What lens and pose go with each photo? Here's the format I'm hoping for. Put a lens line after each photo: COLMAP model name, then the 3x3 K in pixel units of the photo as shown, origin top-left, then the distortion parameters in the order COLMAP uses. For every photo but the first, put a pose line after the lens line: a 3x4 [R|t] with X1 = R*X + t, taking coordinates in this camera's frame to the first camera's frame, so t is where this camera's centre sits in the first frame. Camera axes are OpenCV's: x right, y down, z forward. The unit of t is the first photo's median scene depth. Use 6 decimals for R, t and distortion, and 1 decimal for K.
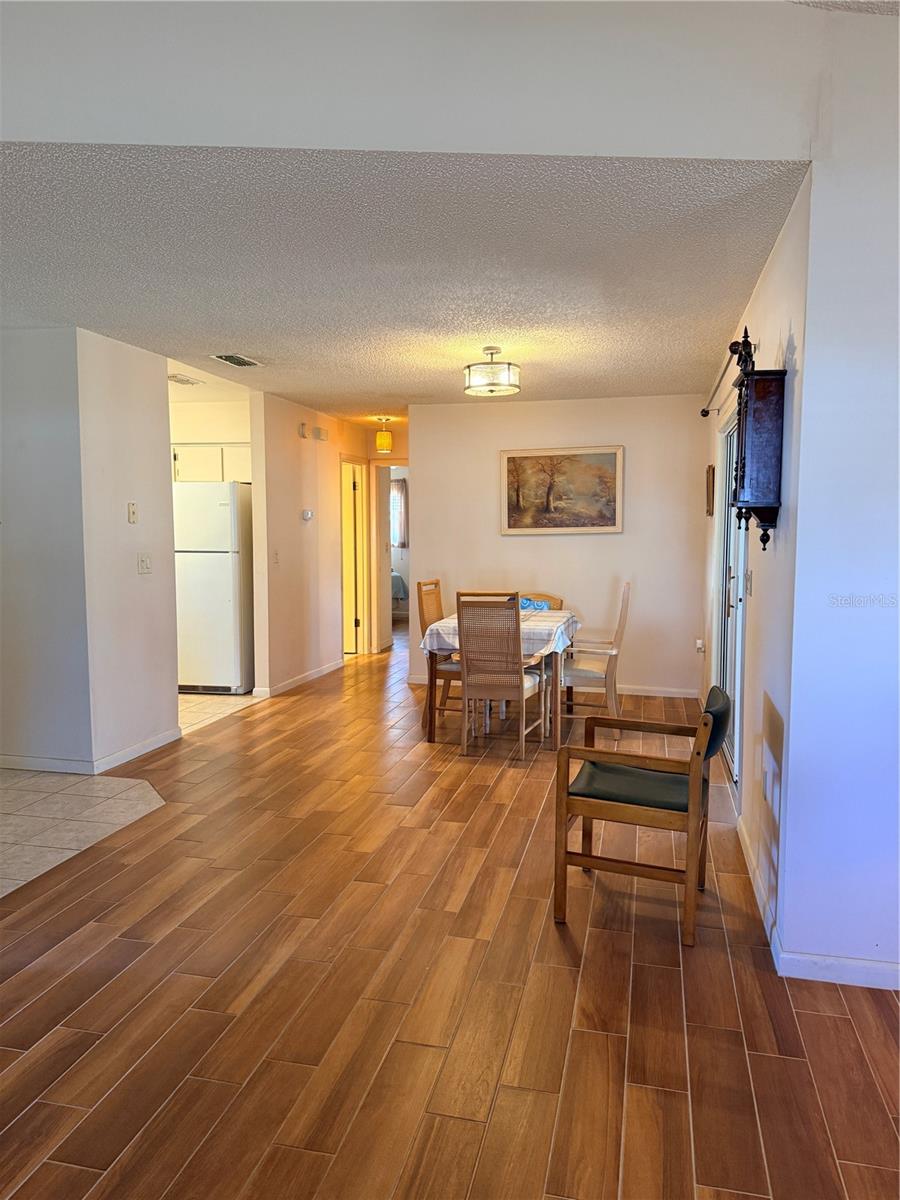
lens RADIAL K [[830.5, 0, 450.2], [0, 830.5, 604.8], [0, 0, 1]] dist [0.024912, -0.031167]
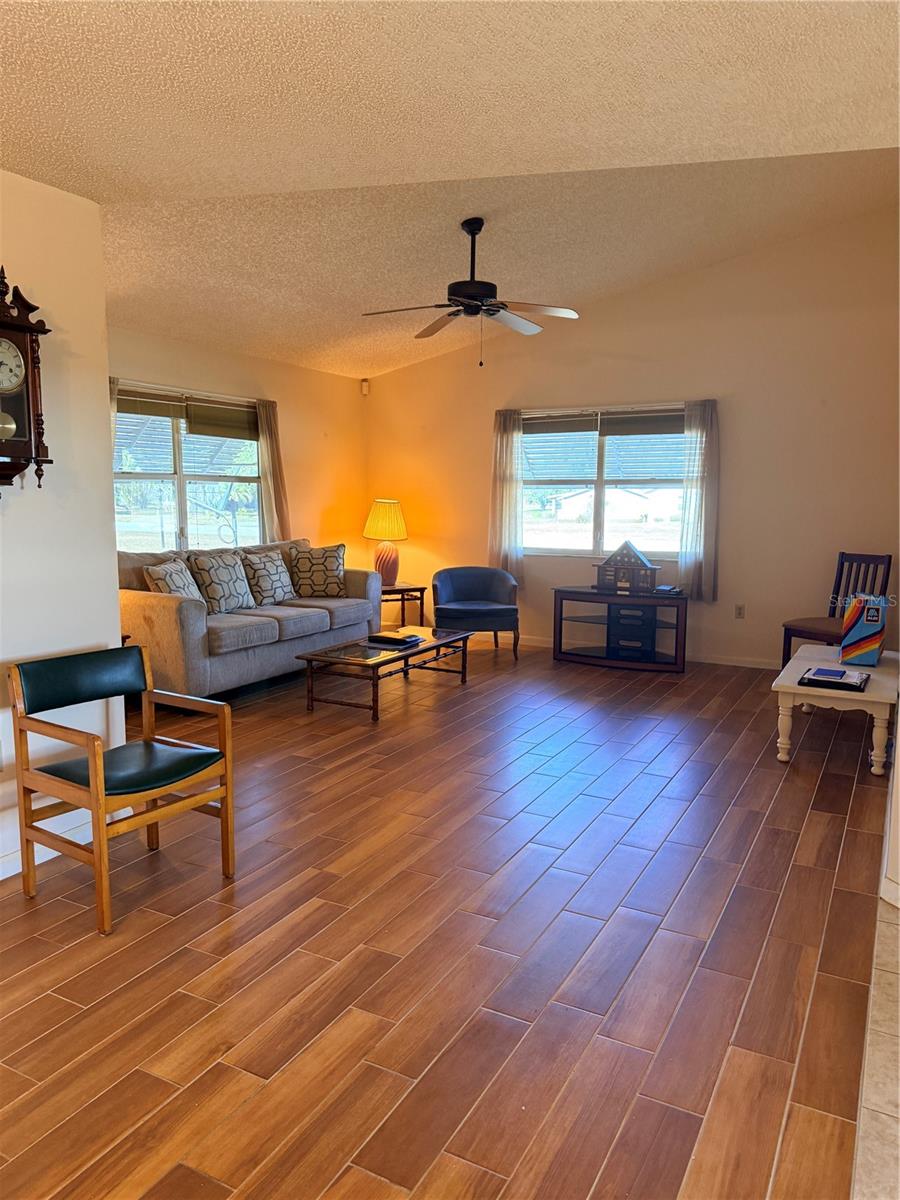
lens RADIAL K [[830.5, 0, 448.4], [0, 830.5, 595.0], [0, 0, 1]] dist [0.024912, -0.031167]
pose [[-0.963562, -0.044476, 0.263761, -0.311137], [0.014577, 0.975883, 0.217805, -0.140918], [-0.267087, 0.213714, -0.939676, 1.485122]]
